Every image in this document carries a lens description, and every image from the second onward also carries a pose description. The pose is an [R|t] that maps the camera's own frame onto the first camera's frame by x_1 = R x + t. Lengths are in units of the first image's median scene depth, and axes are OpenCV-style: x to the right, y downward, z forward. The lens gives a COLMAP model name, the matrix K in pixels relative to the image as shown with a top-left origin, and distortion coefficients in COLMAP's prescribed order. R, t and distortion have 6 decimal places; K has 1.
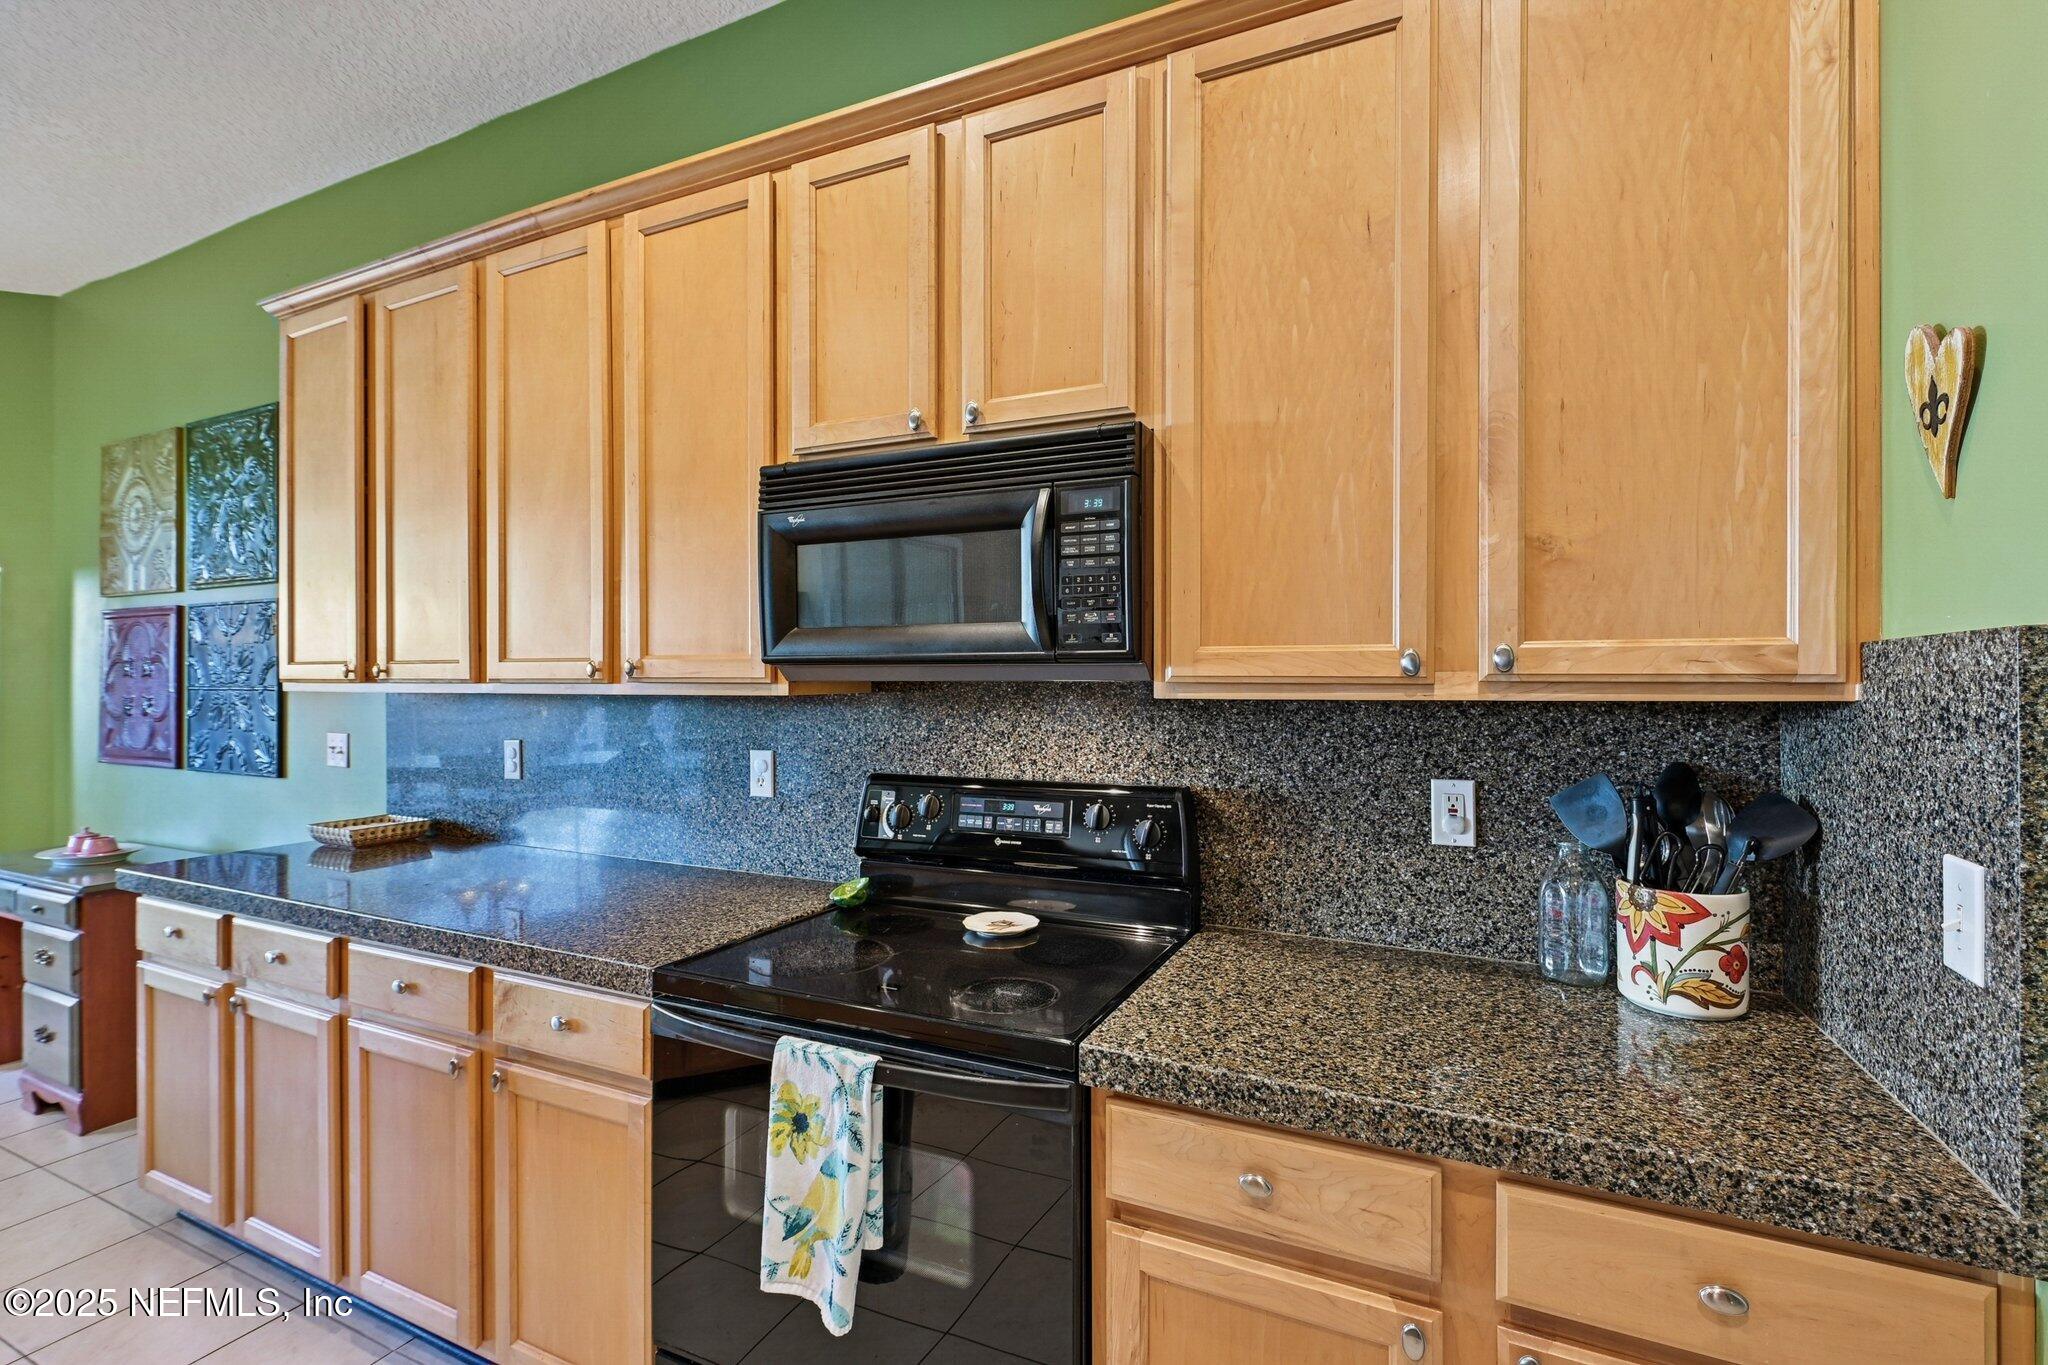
lens RADIAL K [[927.4, 0, 1026.0], [0, 927.4, 678.5], [0, 0, 1]] dist [0.017381, -0.000268]
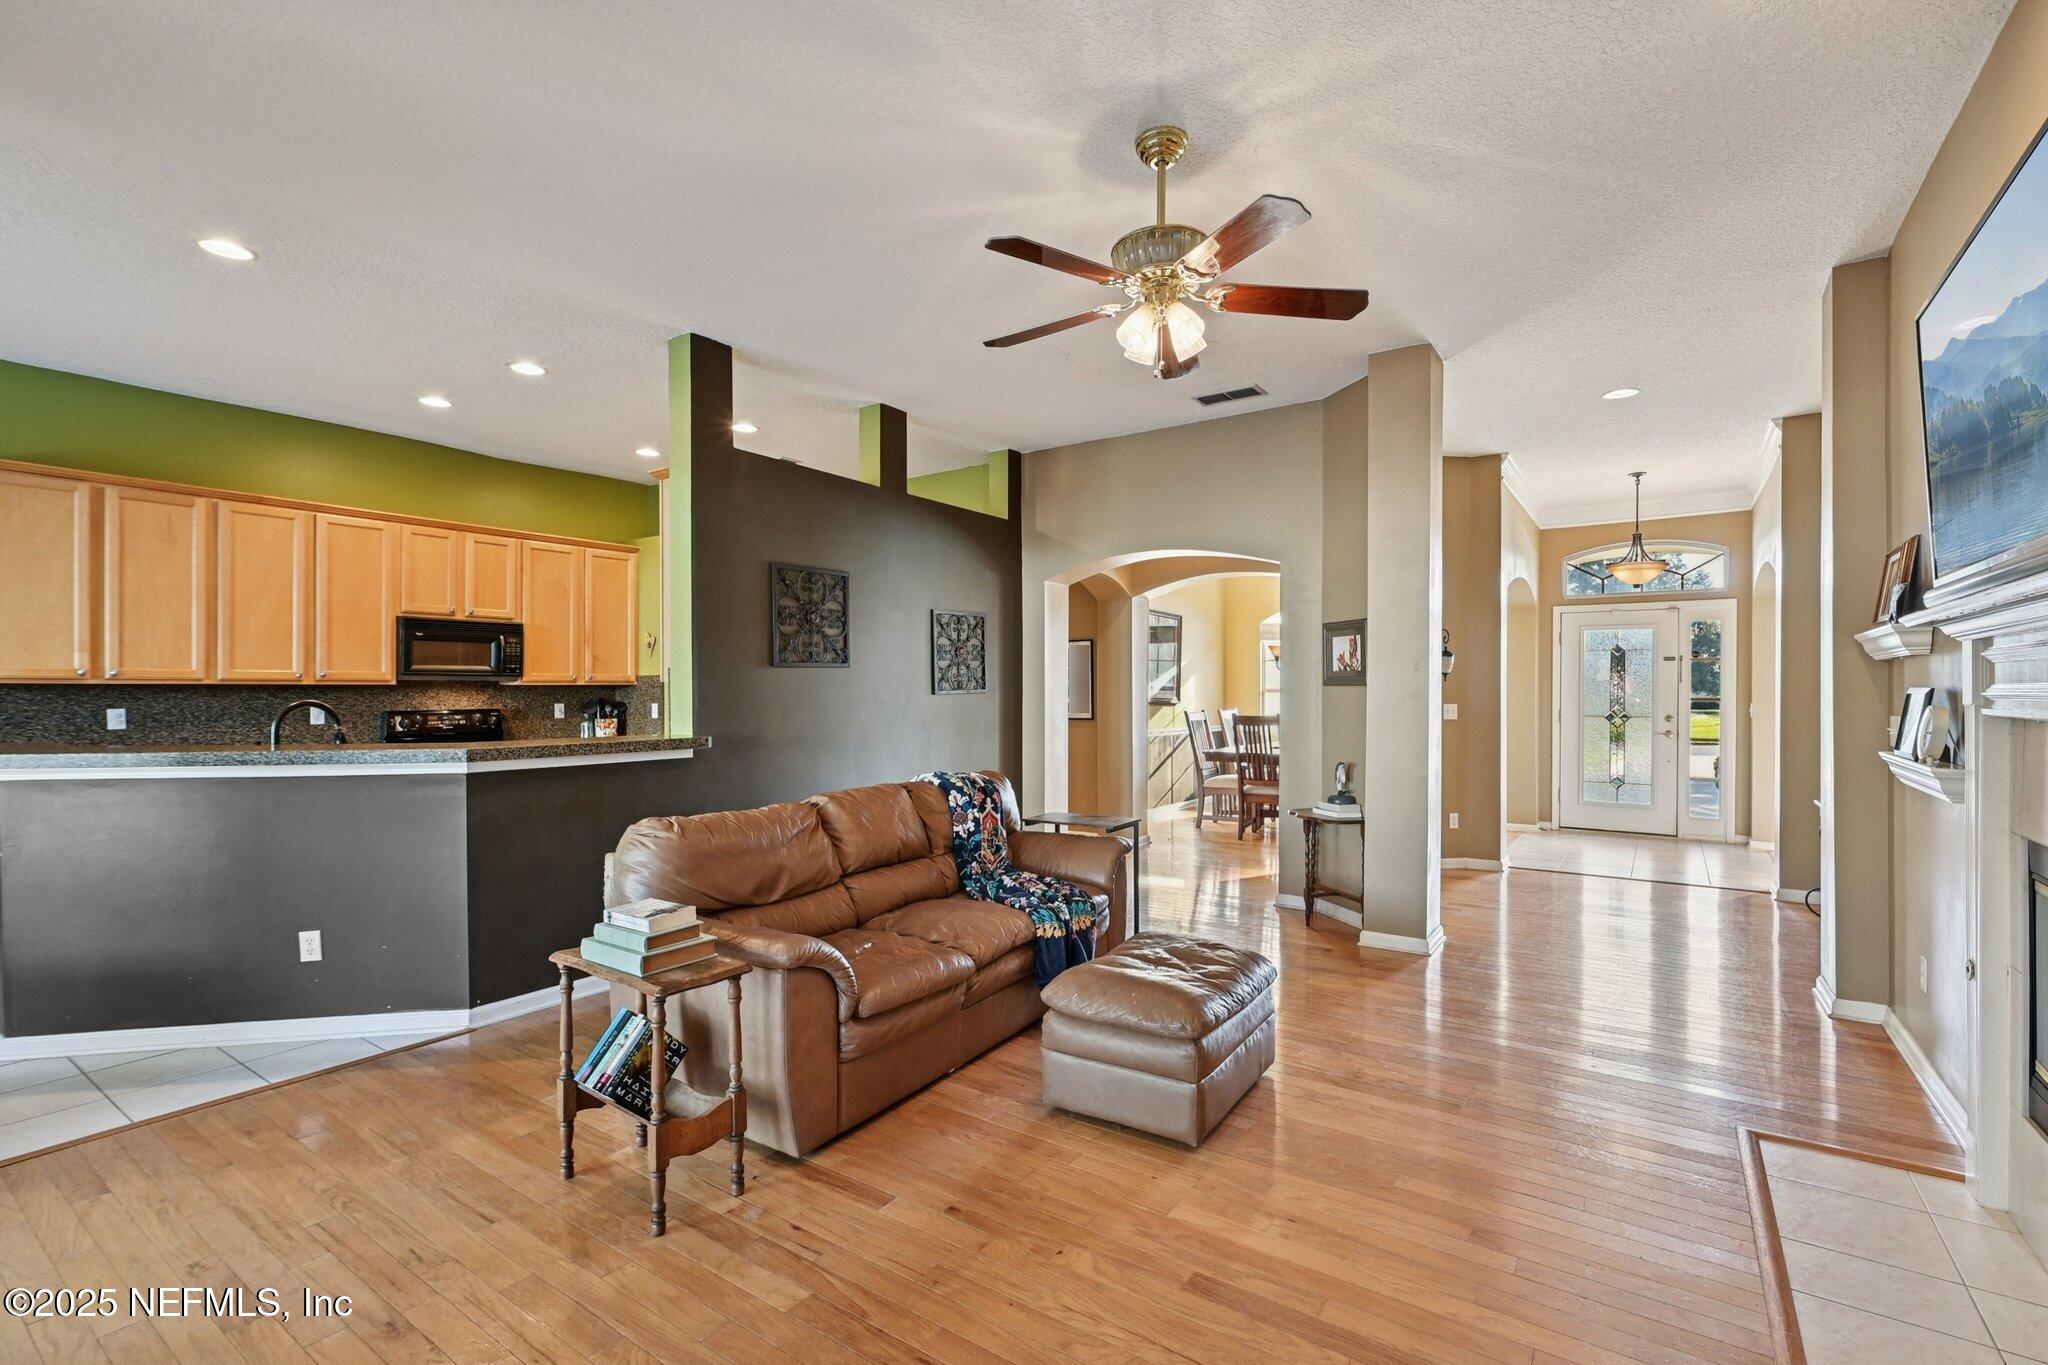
lens RADIAL K [[927.4, 0, 1024.8], [0, 927.4, 687.1], [0, 0, 1]] dist [0.017381, -0.000268]
pose [[0.161023, 0.005299, 0.986936, -4.222415], [0.000718, 0.999985, -0.005486, 0.064638], [-0.986950, 0.001592, 0.161017, -2.274314]]
